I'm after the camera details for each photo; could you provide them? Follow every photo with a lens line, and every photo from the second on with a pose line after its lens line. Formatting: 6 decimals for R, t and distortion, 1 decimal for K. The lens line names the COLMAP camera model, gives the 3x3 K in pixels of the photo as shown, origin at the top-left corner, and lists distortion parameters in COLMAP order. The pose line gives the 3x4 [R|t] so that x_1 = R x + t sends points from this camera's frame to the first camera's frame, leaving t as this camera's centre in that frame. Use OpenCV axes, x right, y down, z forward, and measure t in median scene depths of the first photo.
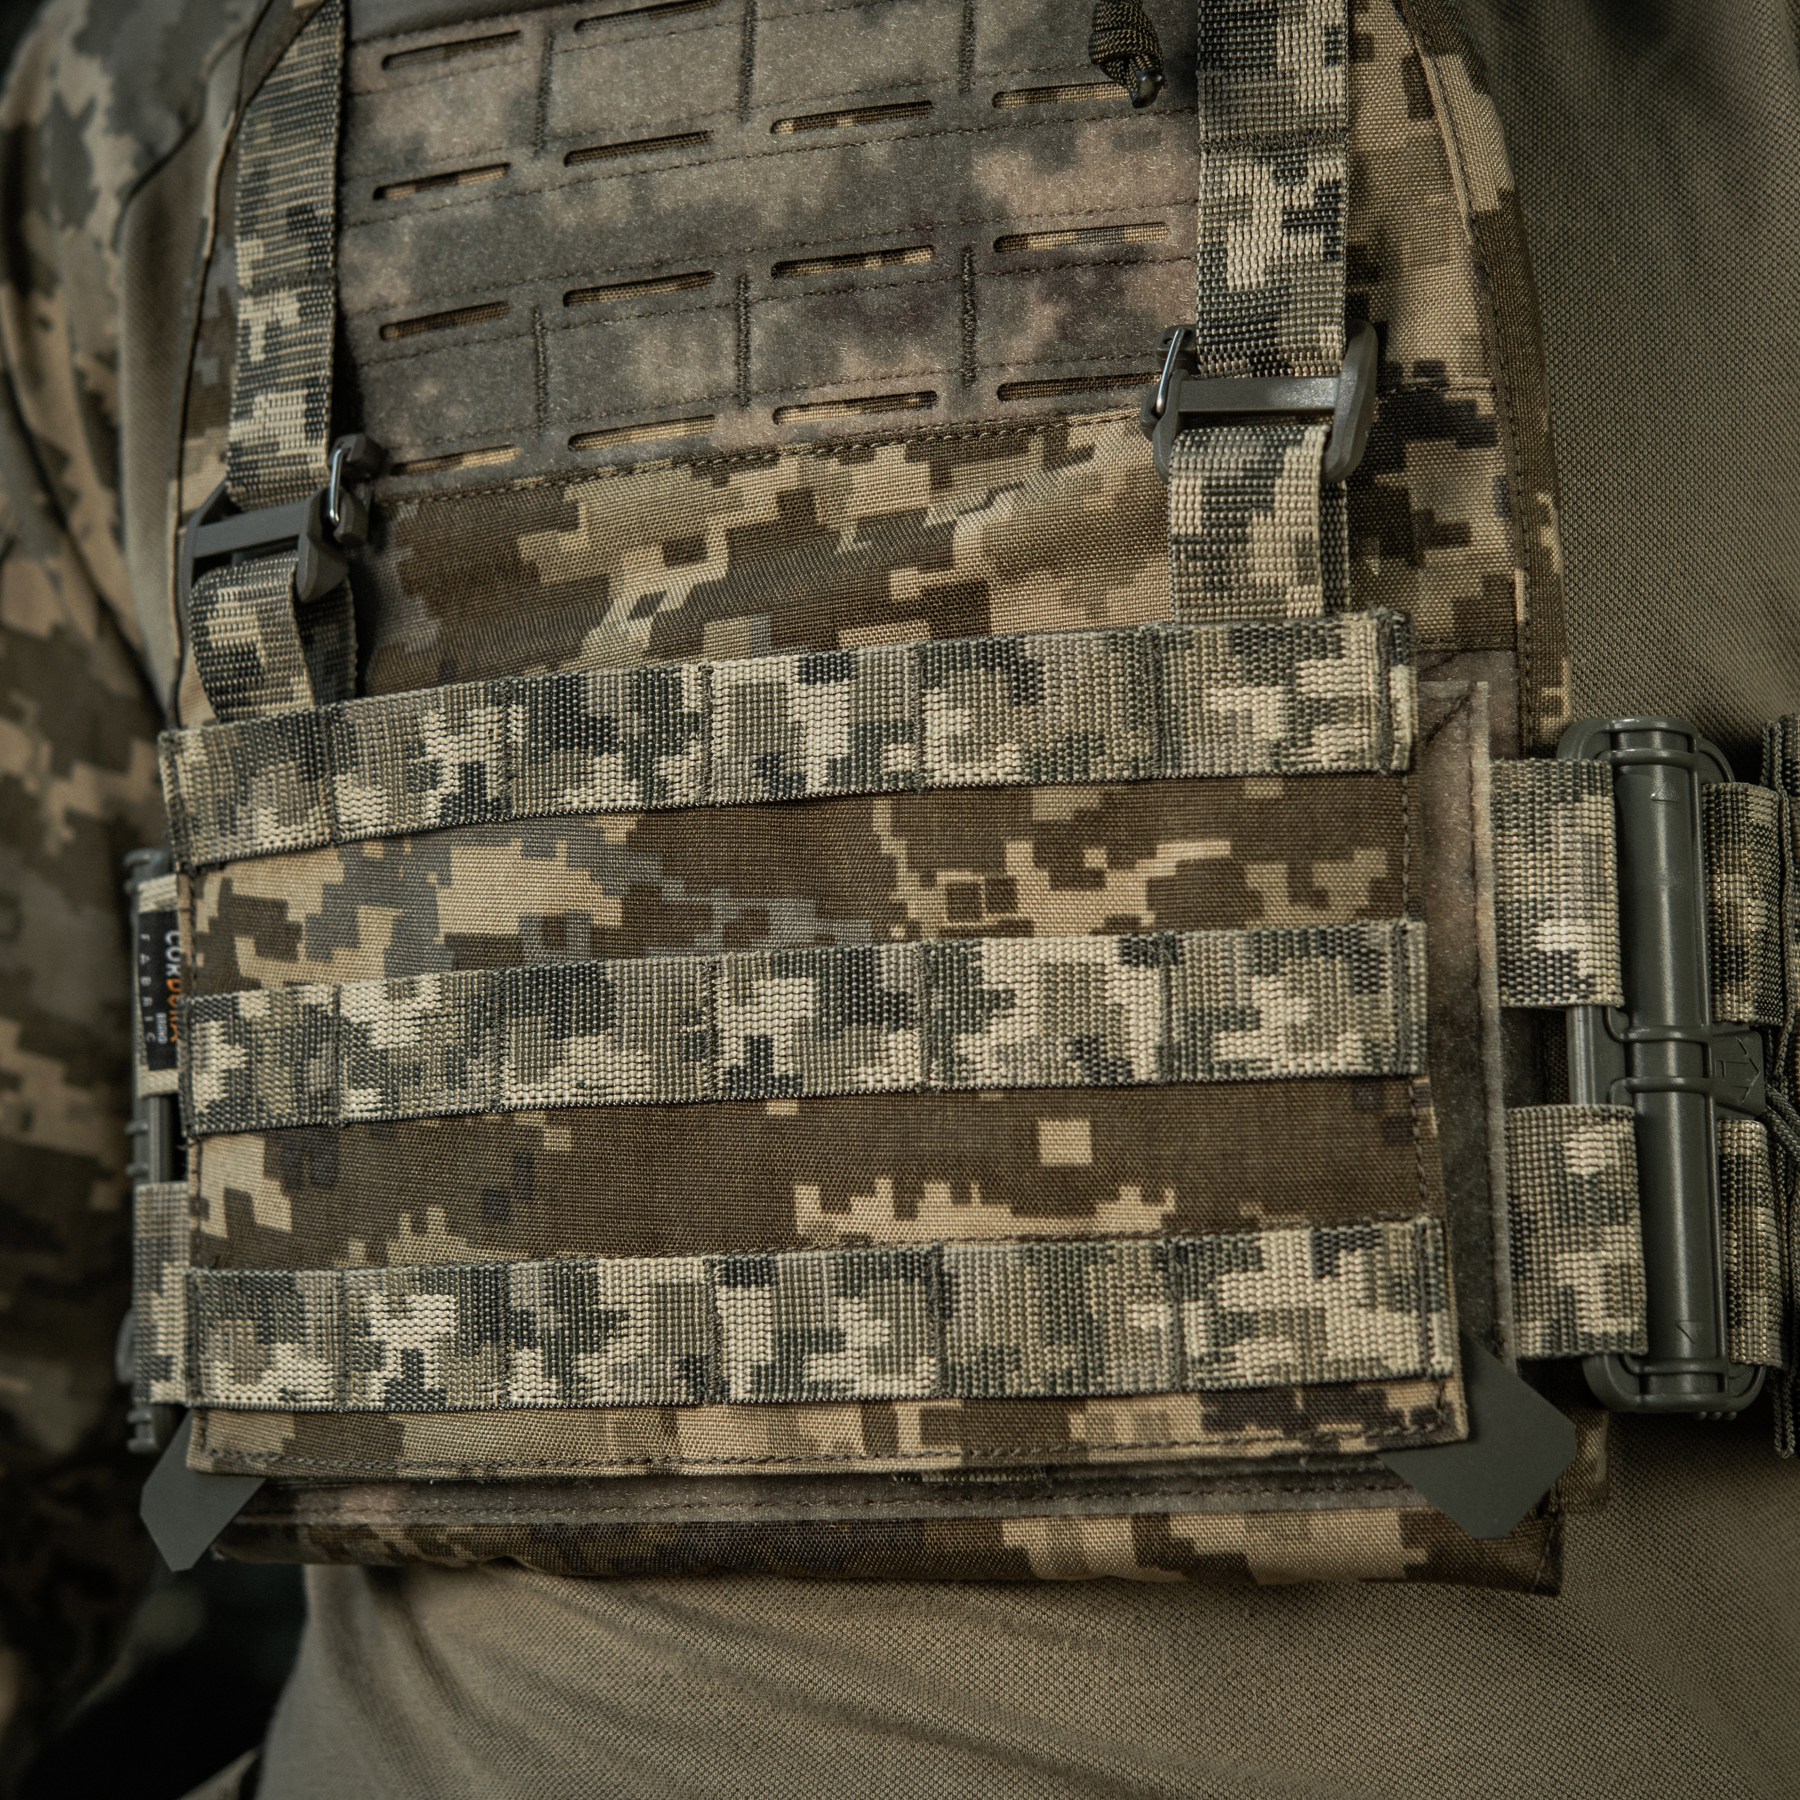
lens RADIAL K [[4800.6, 0, 1145.5], [0, 4800.6, 559.7], [0, 0, 1]] dist [0.615751, -2.032703]
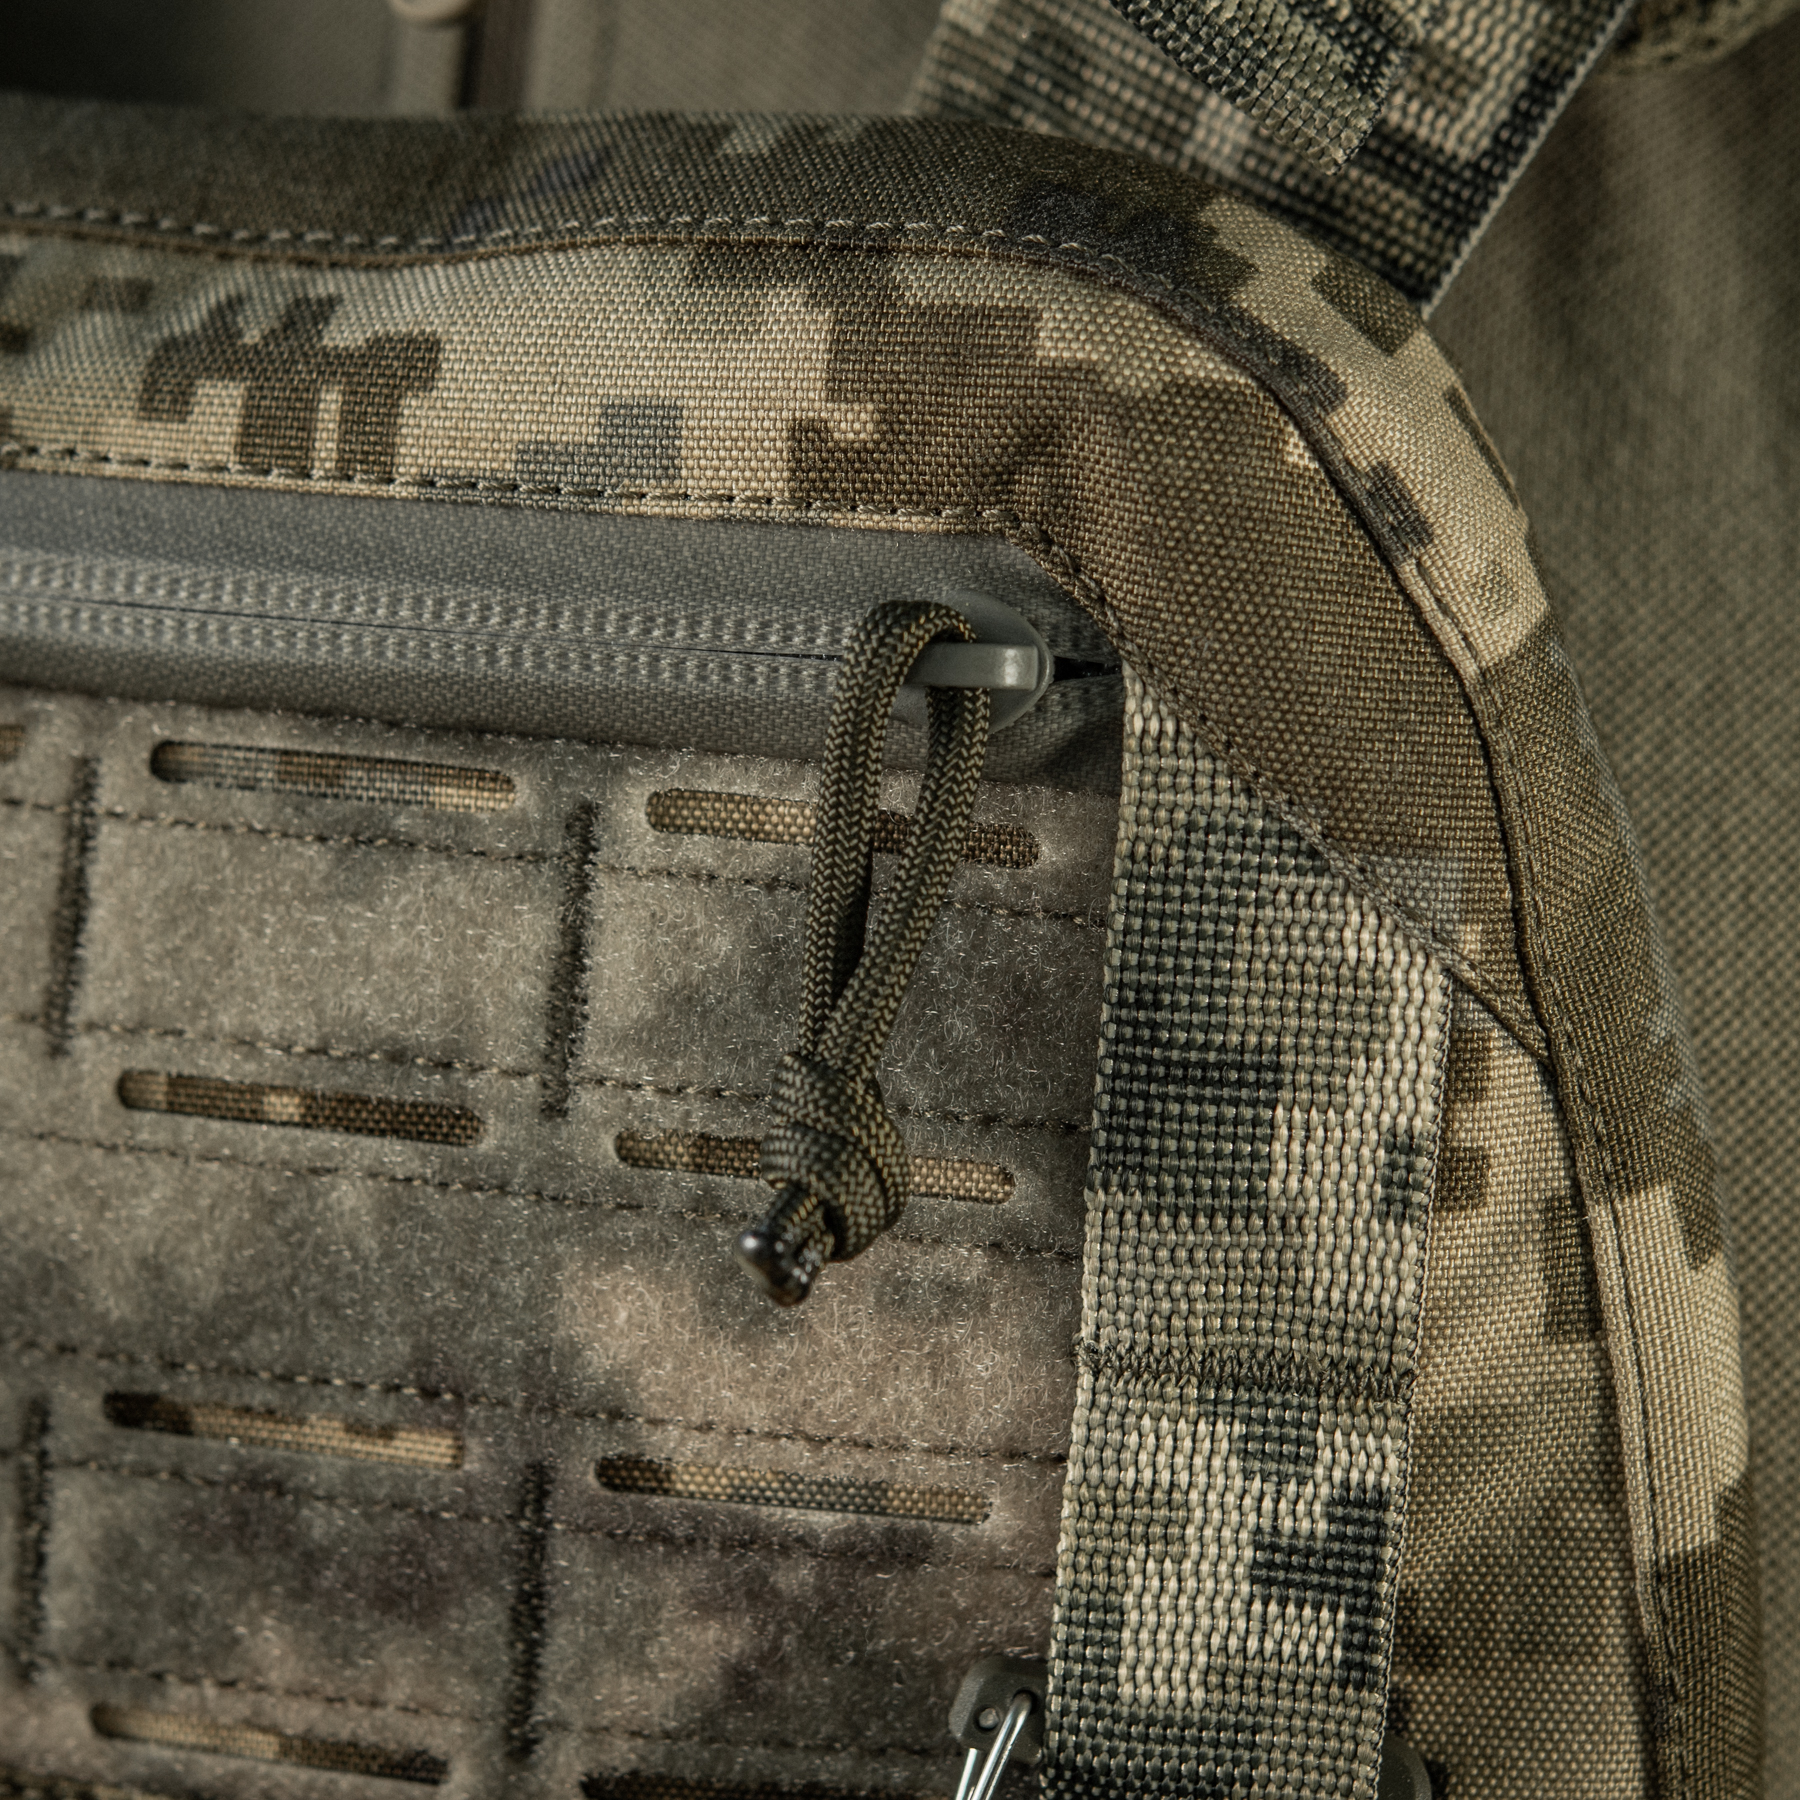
lens RADIAL K [[5080.0, 0, 978.8], [0, 5080.0, 939.7], [0, 0, 1]] dist [-0.070263, 0.114285]
pose [[0.992608, 0.065479, 0.102190, -0.048195], [-0.098658, 0.925708, 0.365145, -0.289859], [-0.070688, -0.372528, 0.925325, 0.576638]]
